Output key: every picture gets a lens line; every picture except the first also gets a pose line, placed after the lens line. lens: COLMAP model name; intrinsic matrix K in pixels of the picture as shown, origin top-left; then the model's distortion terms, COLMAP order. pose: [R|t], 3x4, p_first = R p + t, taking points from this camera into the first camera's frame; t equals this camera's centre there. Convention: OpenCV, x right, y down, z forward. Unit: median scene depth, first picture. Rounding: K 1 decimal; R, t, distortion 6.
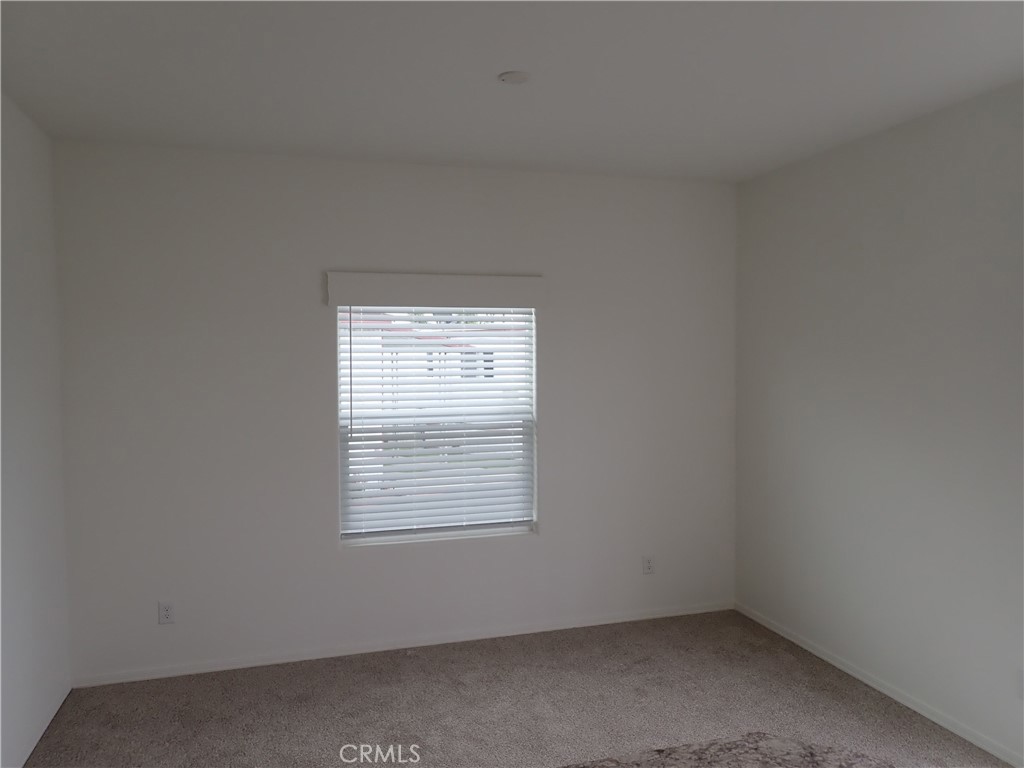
lens RADIAL K [[755.8, 0, 506.8], [0, 755.8, 388.7], [0, 0, 1]] dist [0.001684, -0.010257]
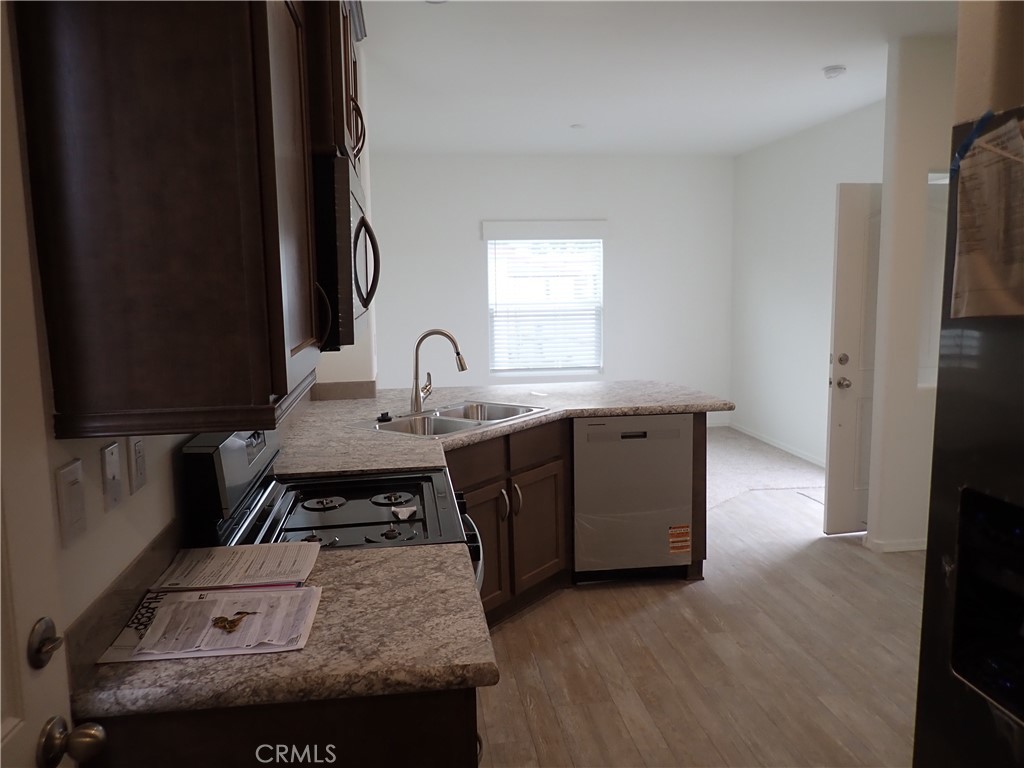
lens RADIAL K [[755.9, 0, 505.3], [0, 755.9, 387.1], [0, 0, 1]] dist [0.003136, -0.001934]
pose [[0.987774, 0.009506, -0.155605, 0.089674], [0.003537, 0.996516, 0.083330, 0.079959], [0.155855, -0.082861, 0.984298, -0.718846]]
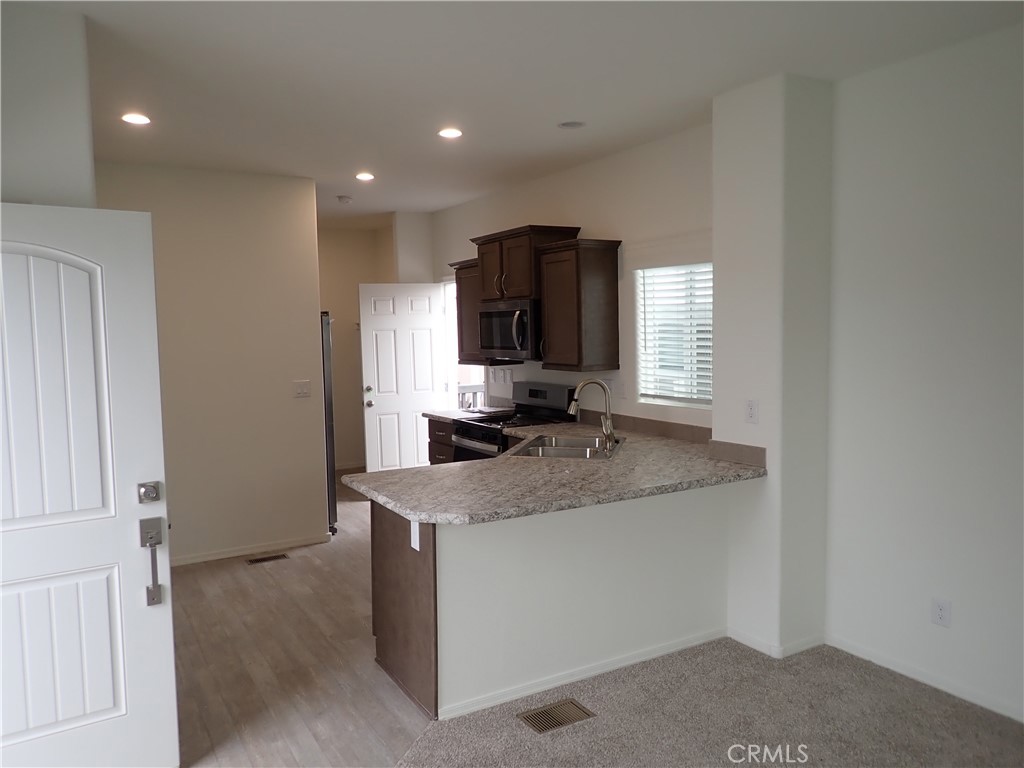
lens RADIAL K [[755.9, 0, 505.3], [0, 755.9, 387.1], [0, 0, 1]] dist [0.003136, -0.001934]
pose [[-0.970956, 0.041613, -0.235613, 0.225515], [0.010480, 0.991211, 0.131875, -0.032227], [0.239030, 0.125576, -0.962858, 0.944136]]
